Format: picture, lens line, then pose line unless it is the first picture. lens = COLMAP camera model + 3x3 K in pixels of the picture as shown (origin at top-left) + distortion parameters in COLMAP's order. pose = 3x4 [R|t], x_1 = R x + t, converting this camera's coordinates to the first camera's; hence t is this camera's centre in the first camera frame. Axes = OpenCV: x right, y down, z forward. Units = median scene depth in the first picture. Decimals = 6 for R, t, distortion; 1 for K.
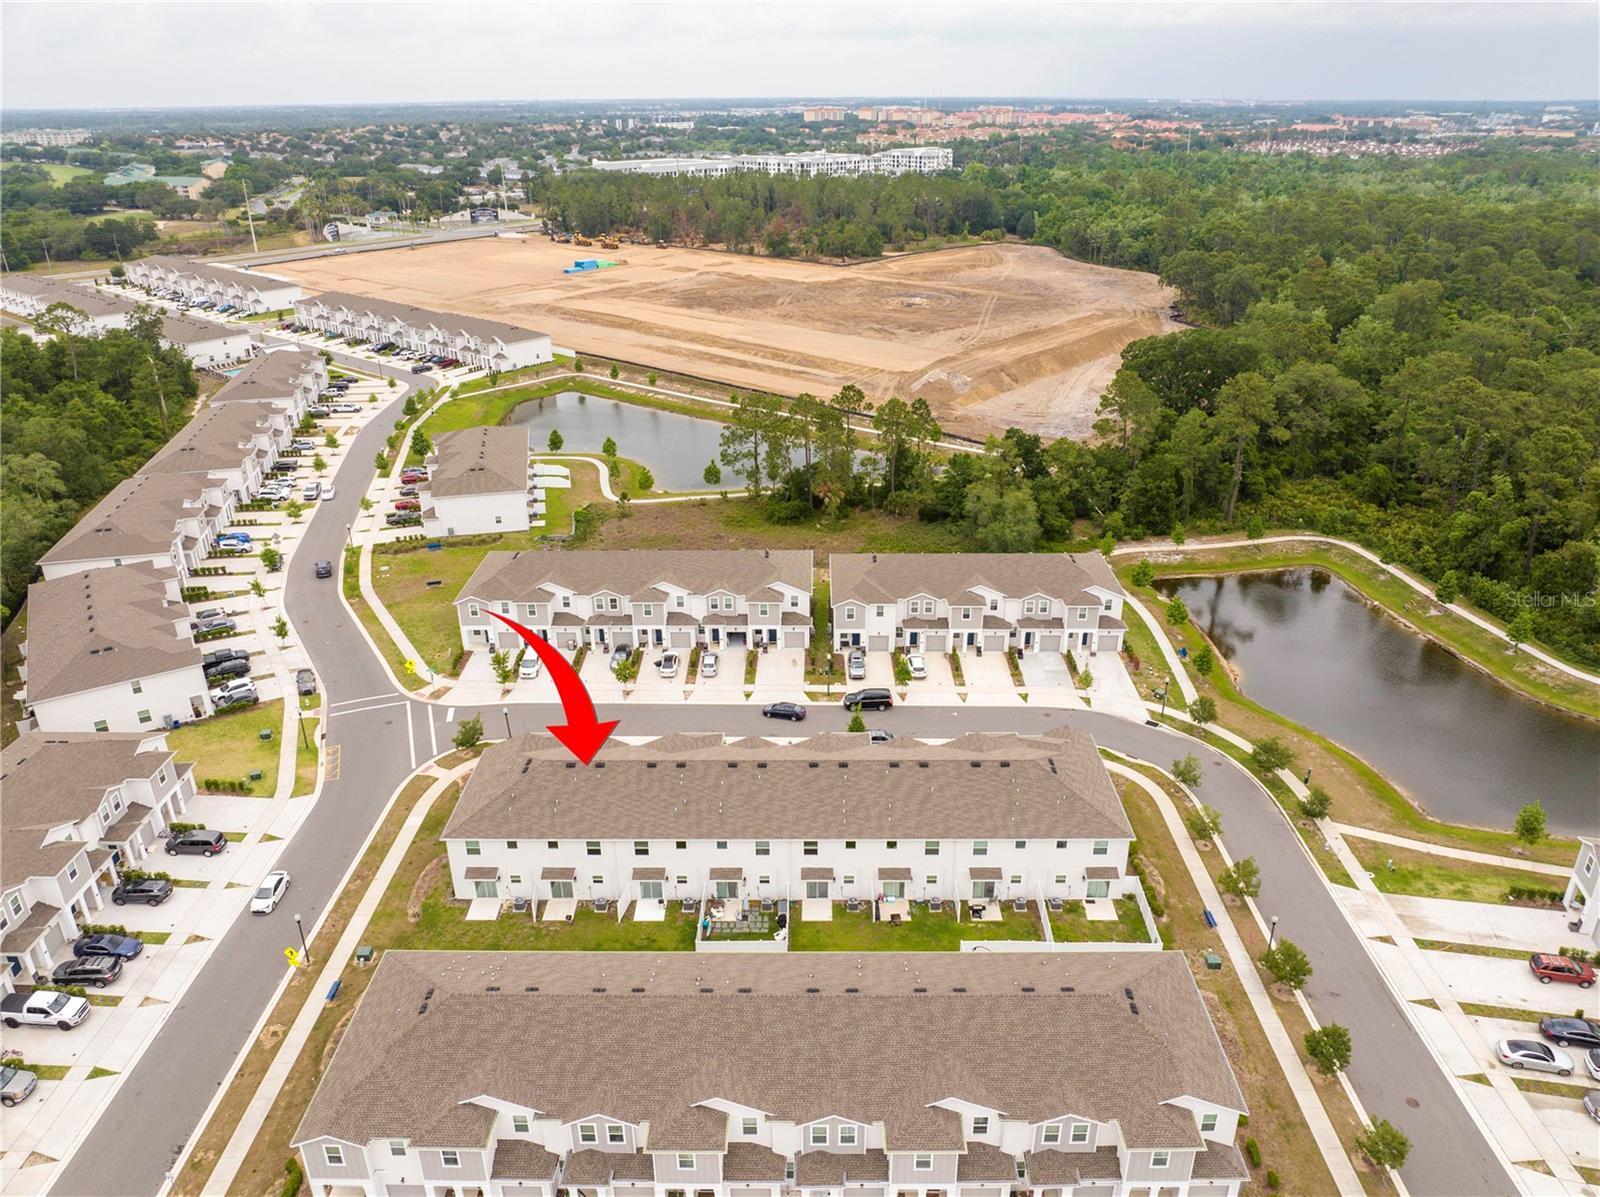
lens RADIAL K [[1126.7, 0, 809.2], [0, 1126.7, 589.8], [0, 0, 1]] dist [-0.054687, 0.024237]
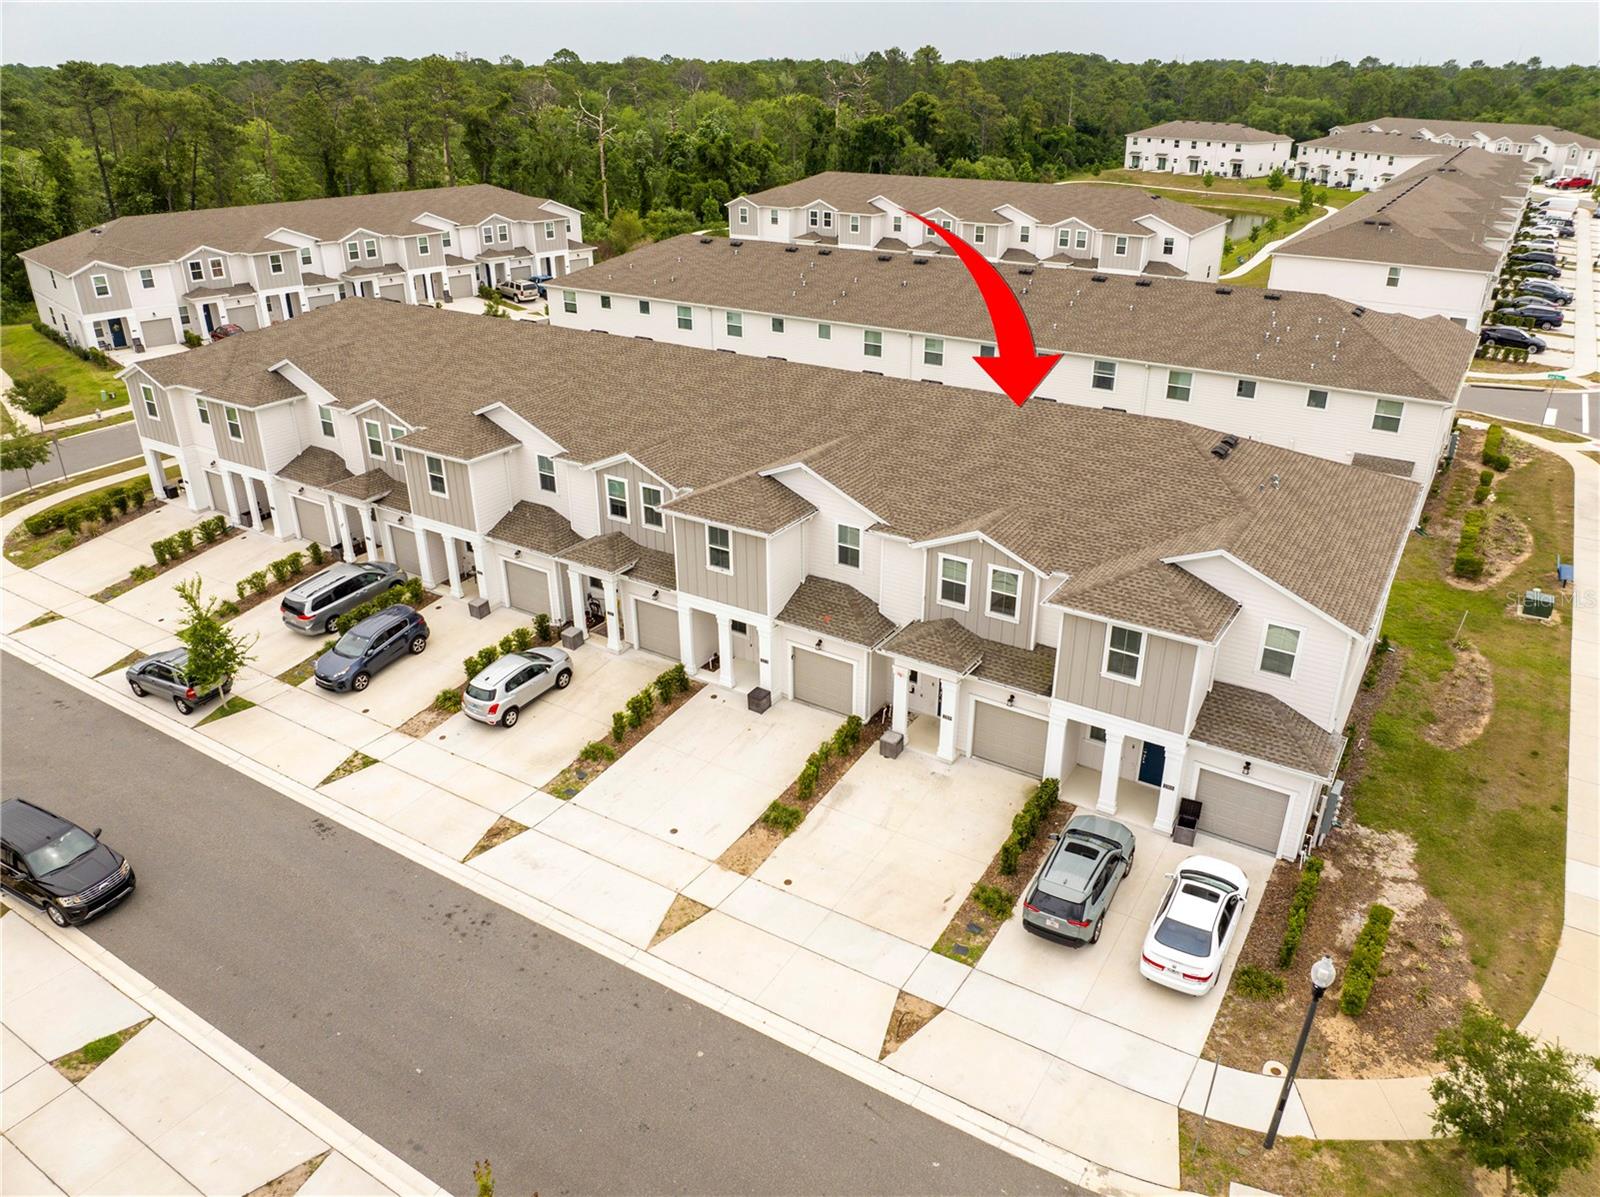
lens RADIAL K [[1126.7, 0, 806.4], [0, 1126.7, 588.0], [0, 0, 1]] dist [-0.054687, 0.024237]
pose [[0.854584, 0.227956, -0.466608, 0.009188], [-0.221694, 0.972661, 0.069155, 0.004047], [0.469615, 0.044345, 0.881757, 0.904737]]
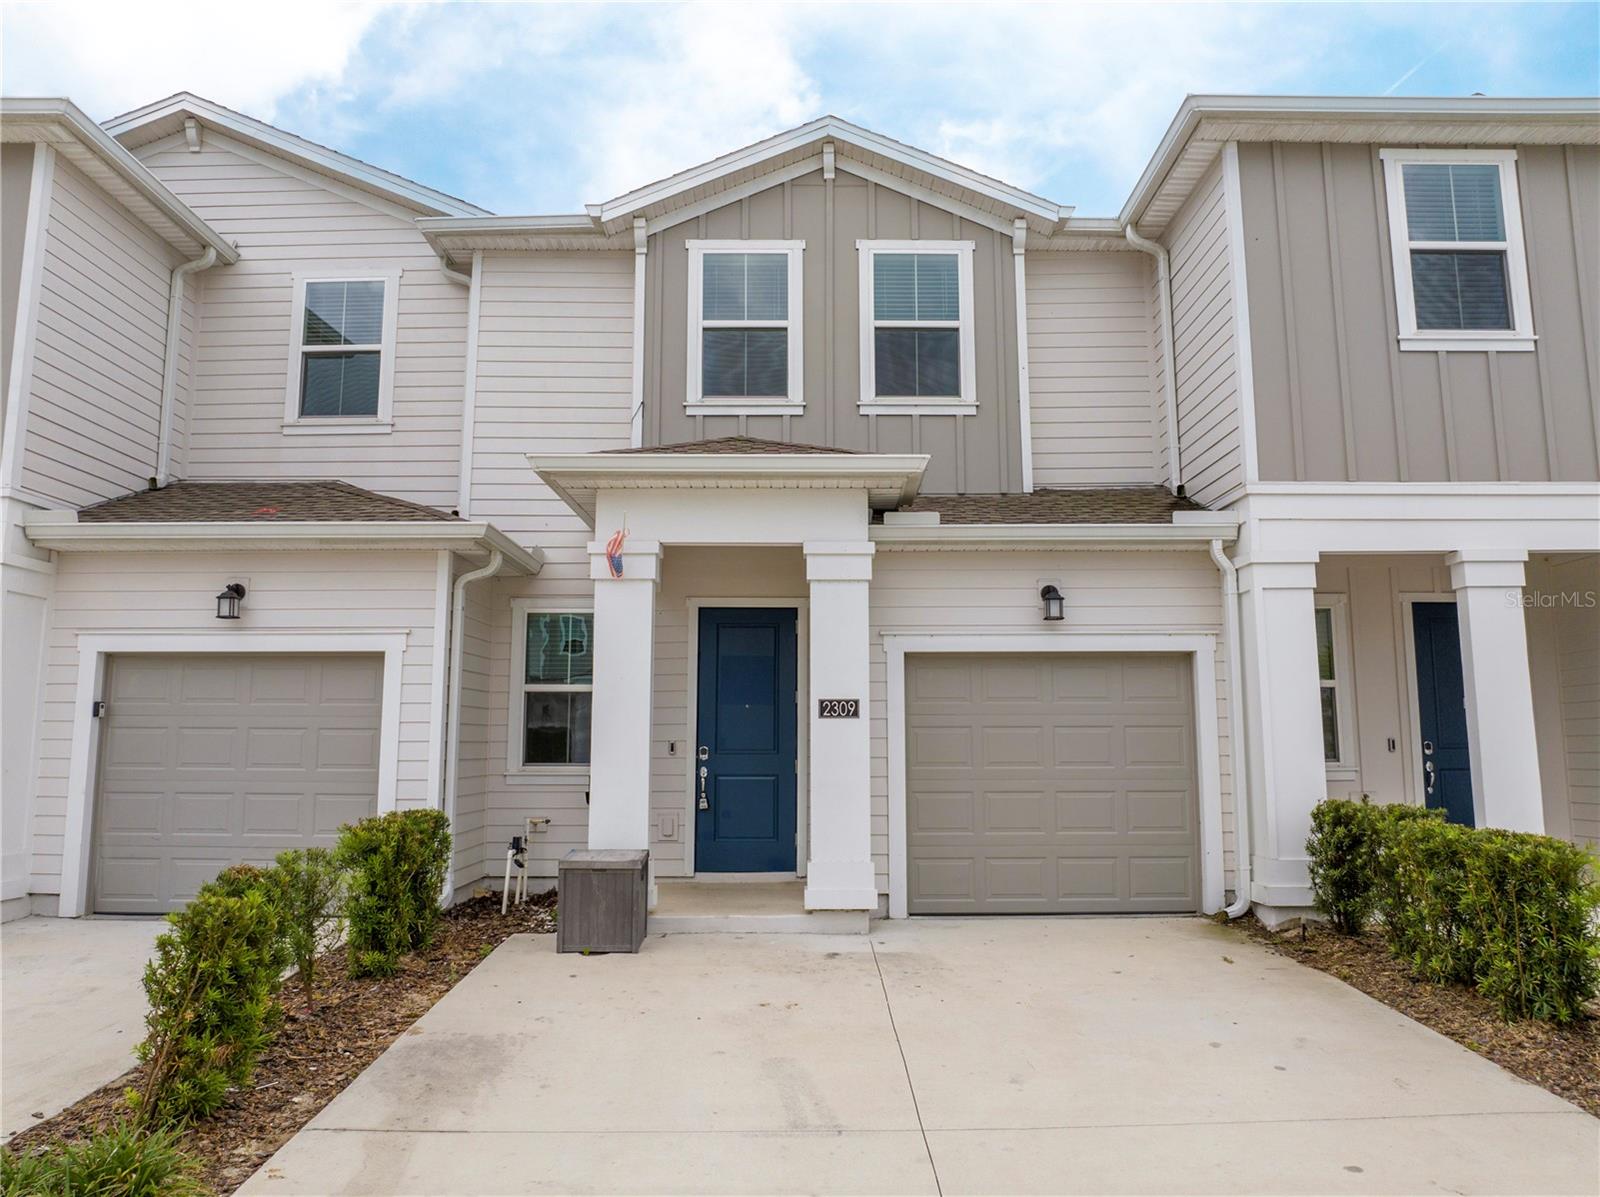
lens RADIAL K [[1126.7, 0, 809.4], [0, 1126.7, 595.4], [0, 0, 1]] dist [-0.054687, 0.024237]
pose [[0.999533, 0.013443, 0.027444, -0.097903], [0.003413, 0.843329, -0.537387, 0.085921], [-0.030368, 0.537230, 0.842889, 1.128365]]
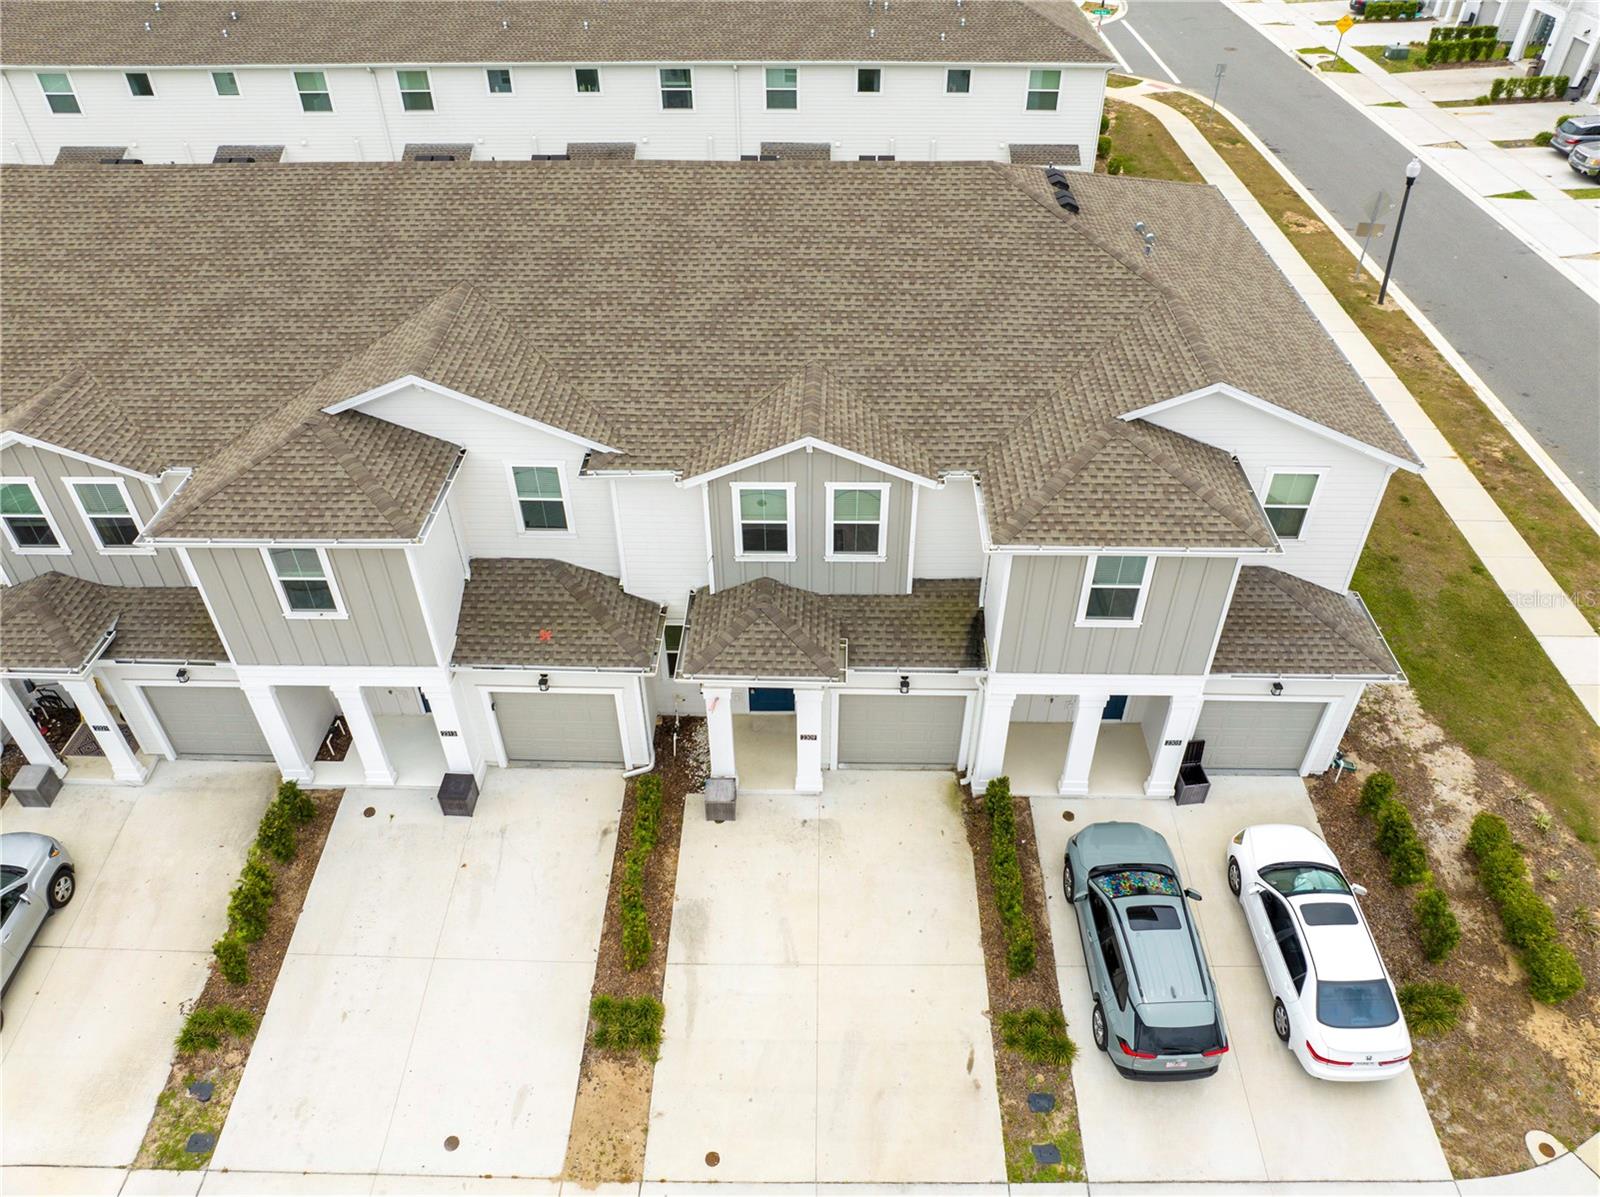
lens RADIAL K [[1126.7, 0, 811.9], [0, 1126.7, 592.6], [0, 0, 1]] dist [-0.054687, 0.024237]
pose [[0.999918, 0.005624, 0.011506, -0.095463], [-0.008412, 0.965855, 0.258945, -0.020928], [-0.009657, -0.259021, 0.965823, 1.020850]]
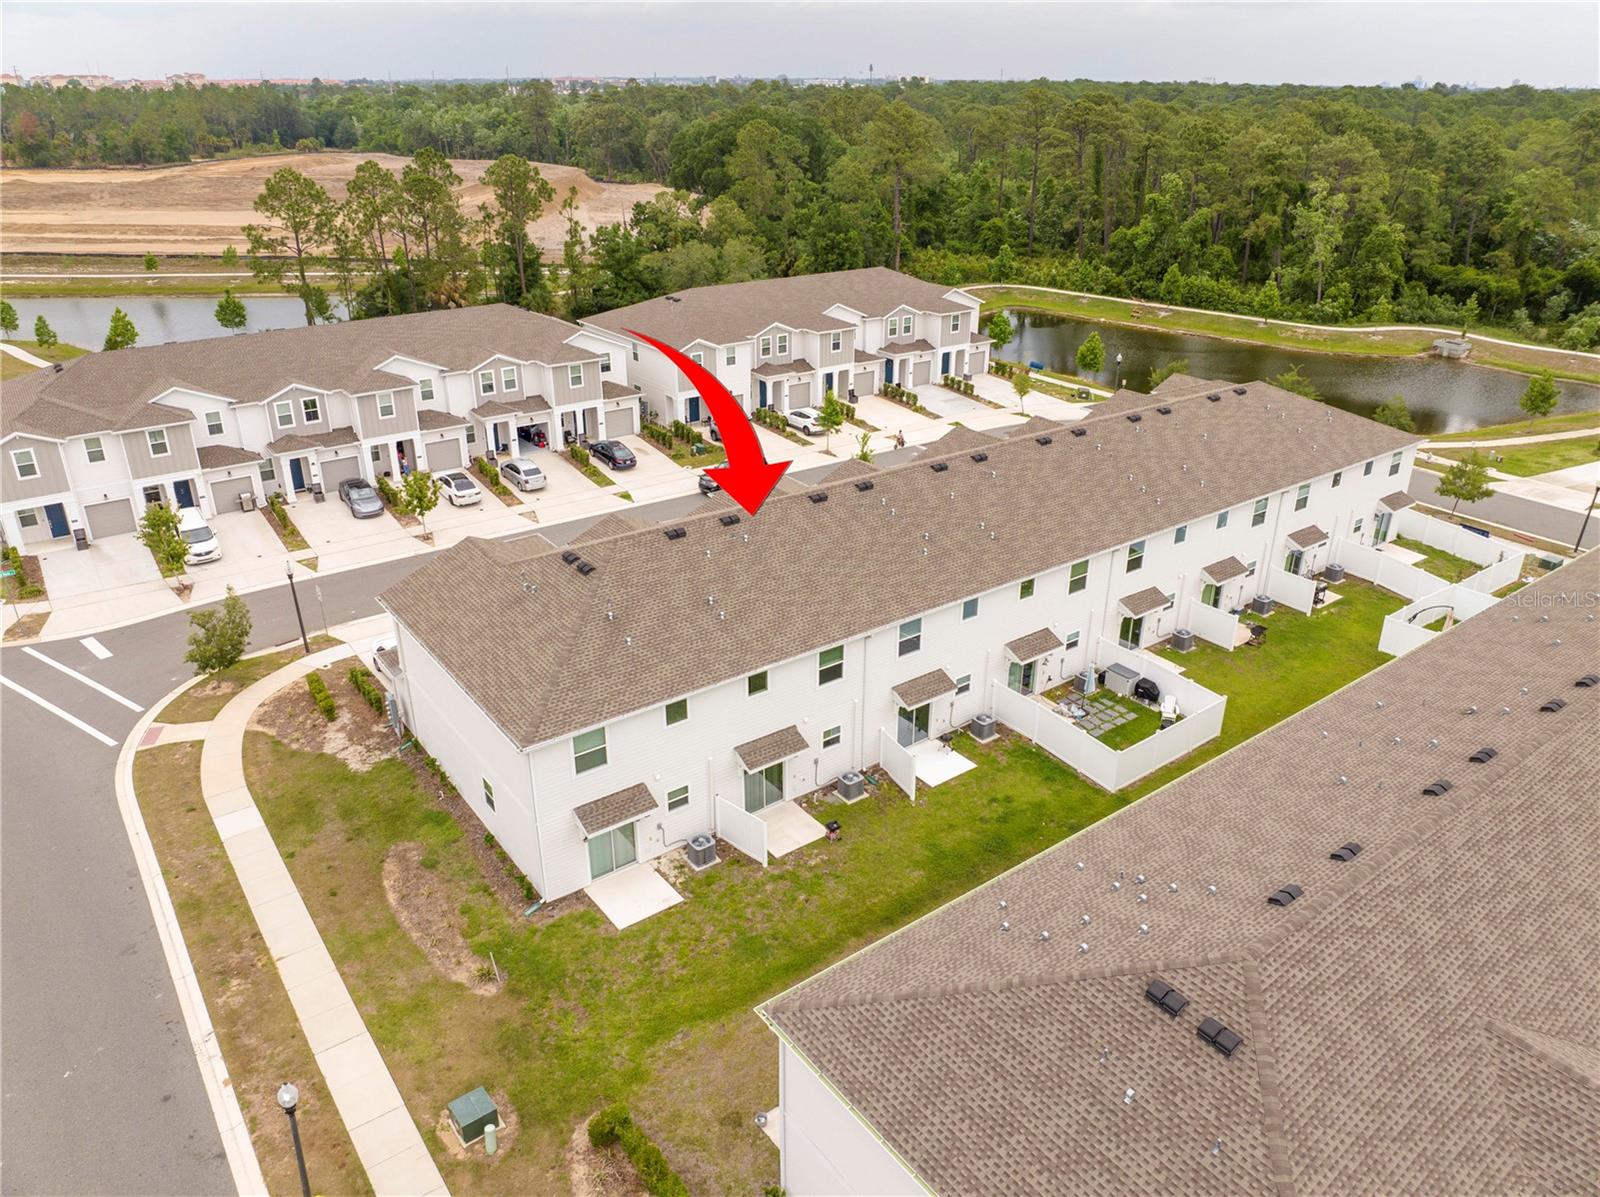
lens RADIAL K [[1126.7, 0, 808.5], [0, 1126.7, 600.2], [0, 0, 1]] dist [-0.054687, 0.024237]
pose [[0.796492, -0.244252, 0.553120, -0.363730], [0.234486, 0.967964, 0.089784, 0.131441], [-0.557330, 0.058186, 0.828250, 0.507781]]
